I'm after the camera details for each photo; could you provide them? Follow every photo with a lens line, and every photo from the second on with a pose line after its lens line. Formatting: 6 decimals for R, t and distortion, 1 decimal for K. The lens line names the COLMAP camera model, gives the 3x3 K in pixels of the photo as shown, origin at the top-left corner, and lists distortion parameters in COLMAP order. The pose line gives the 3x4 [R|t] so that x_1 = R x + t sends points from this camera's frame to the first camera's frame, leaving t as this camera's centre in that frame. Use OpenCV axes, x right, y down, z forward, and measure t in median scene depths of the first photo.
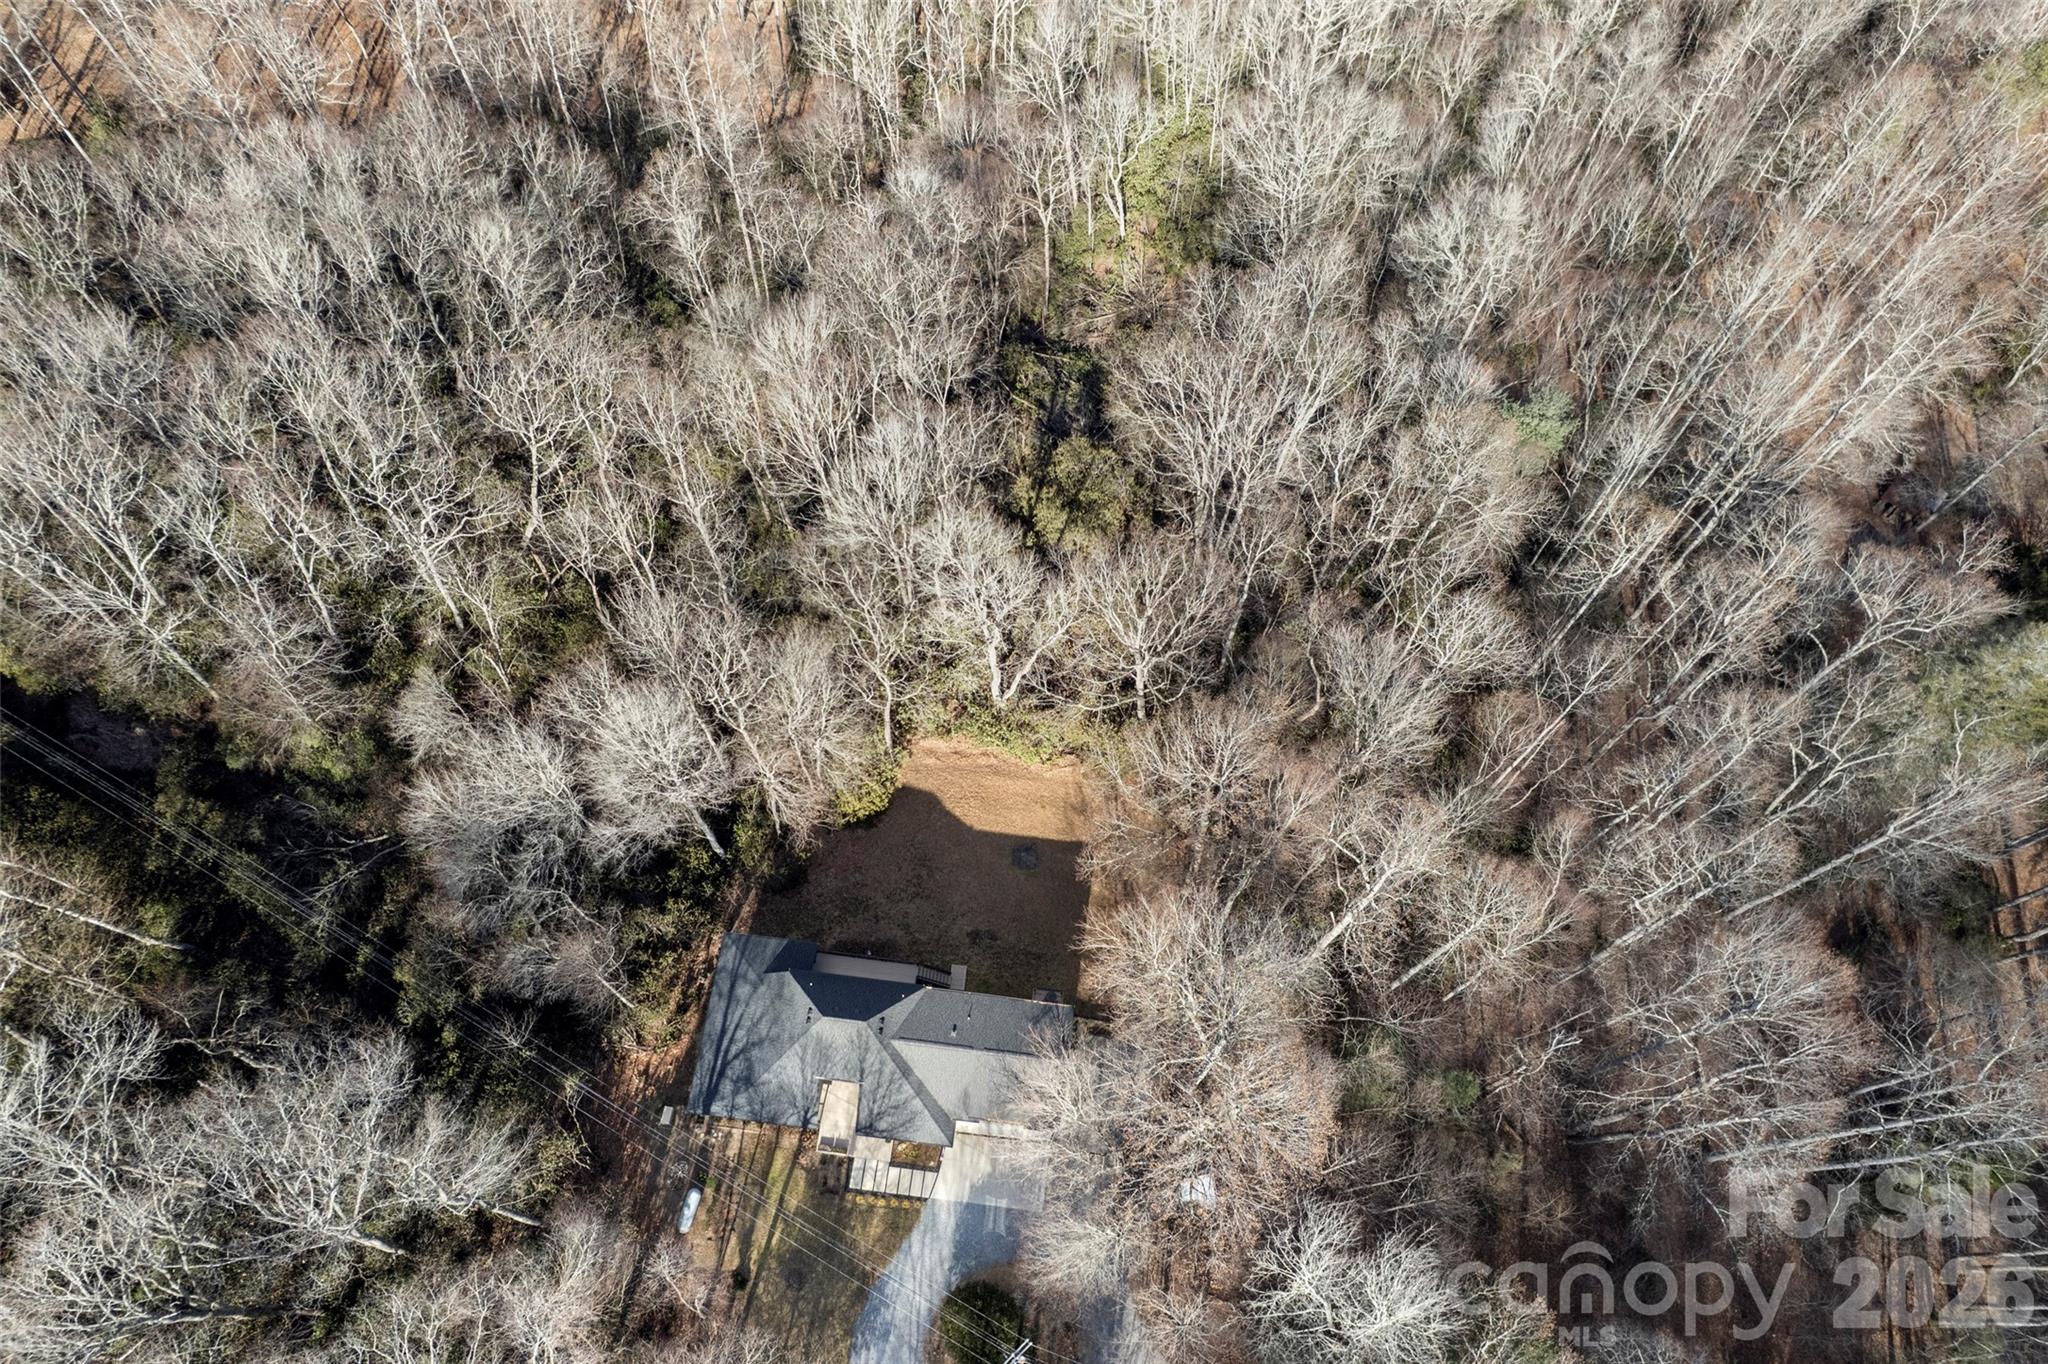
lens RADIAL K [[1329.9, 0, 1024.0], [0, 1329.9, 682.0], [0, 0, 1]] dist [-0.097557, 0.100340]
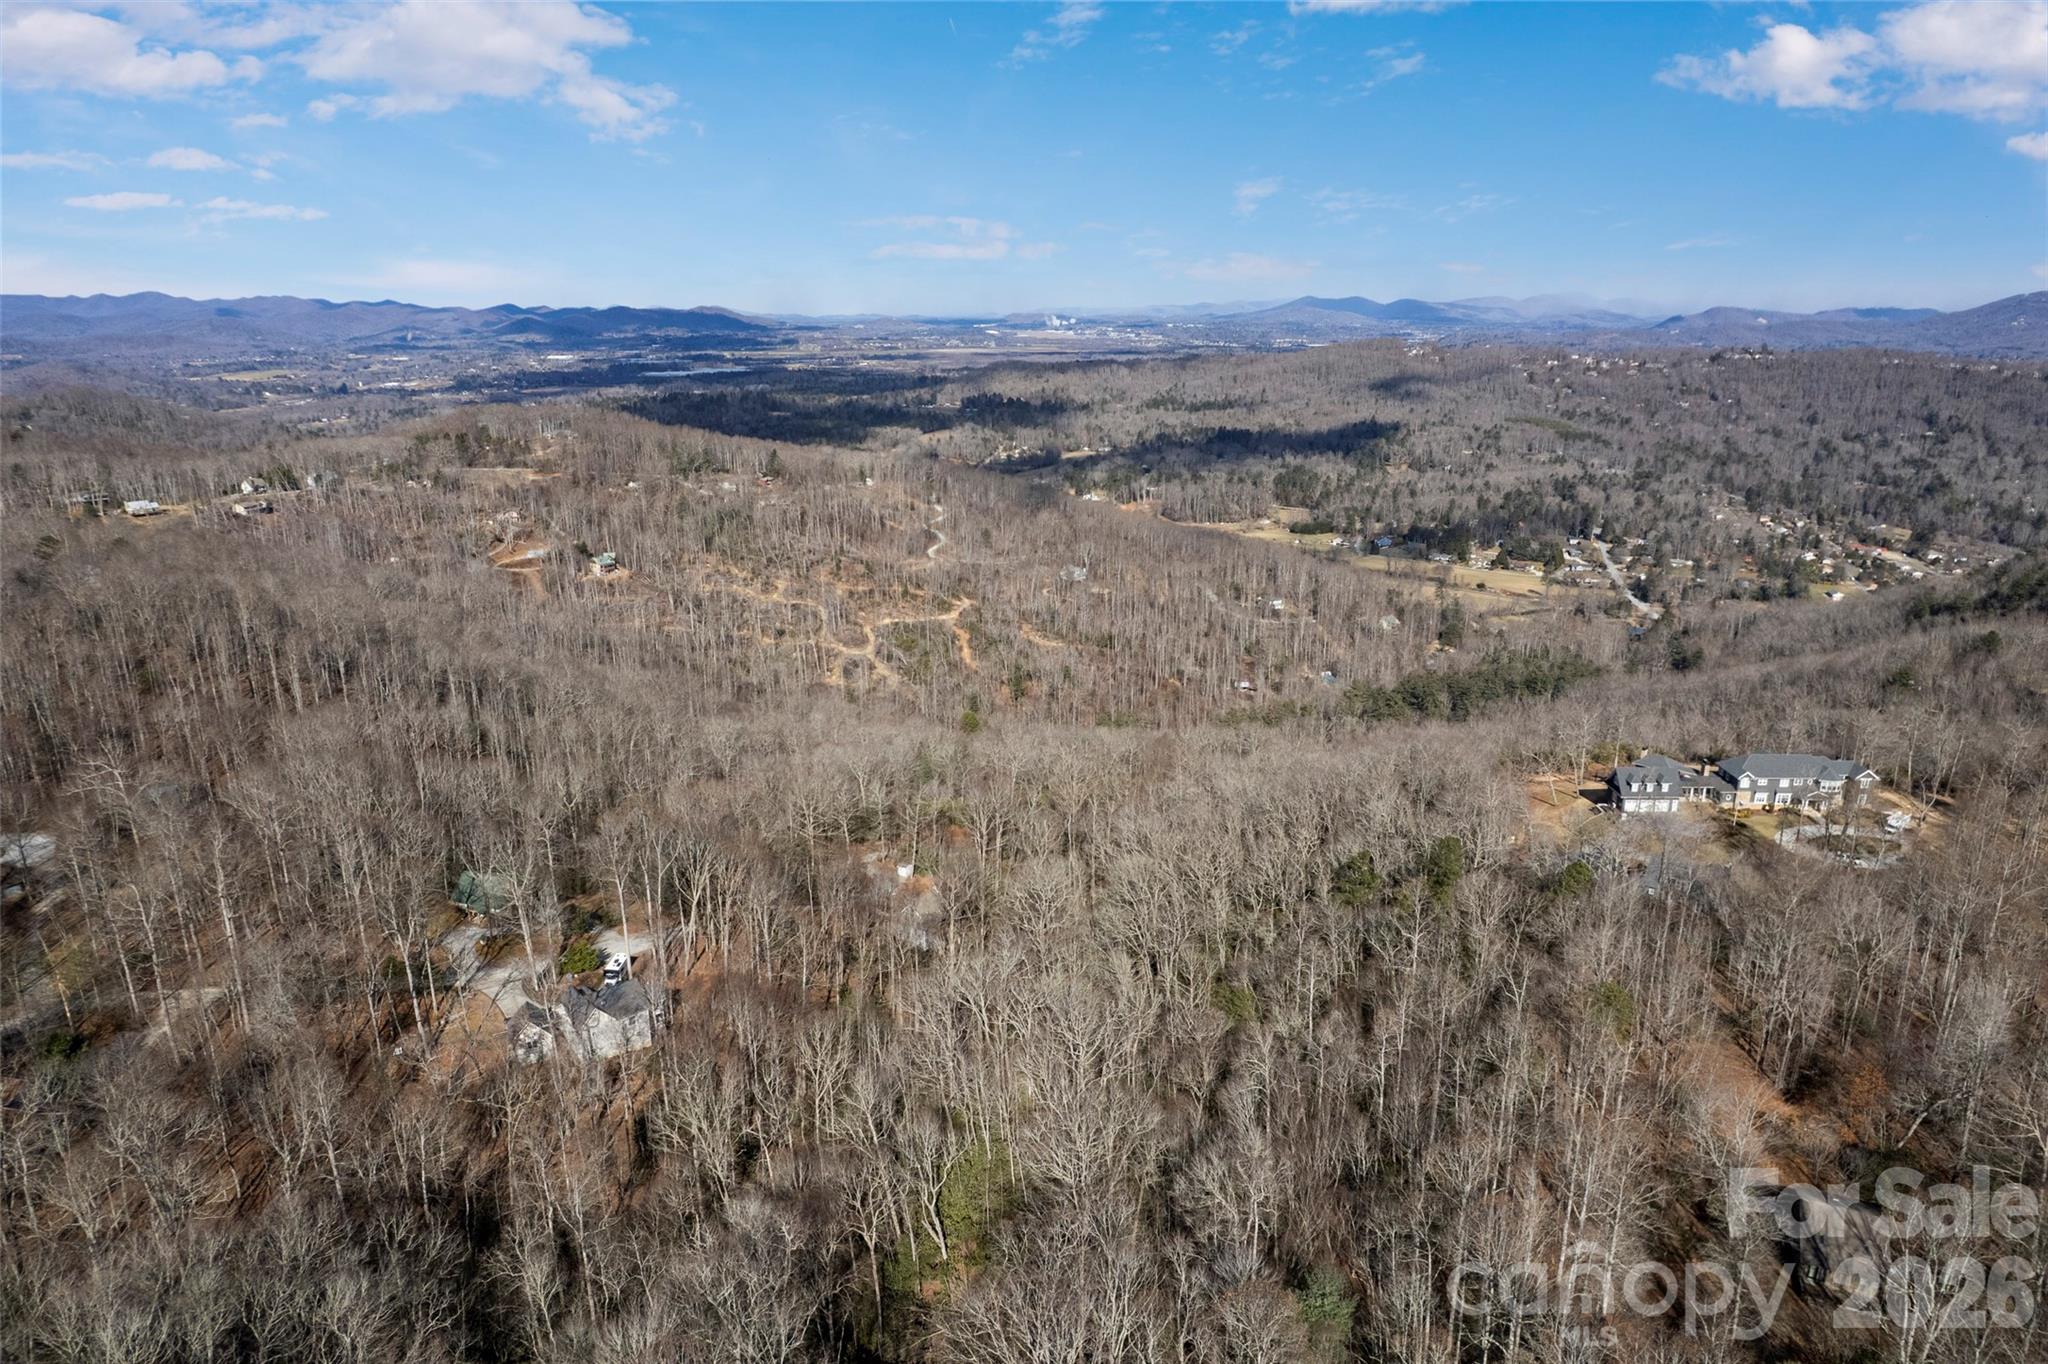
lens RADIAL K [[1329.9, 0, 1024.0], [0, 1329.9, 682.0], [0, 0, 1]] dist [-0.097557, 0.100340]
pose [[0.984540, -0.082953, 0.154270, 0.012581], [0.170552, 0.654651, -0.736440, 0.173949], [-0.039903, 0.751366, 0.658678, -0.083209]]
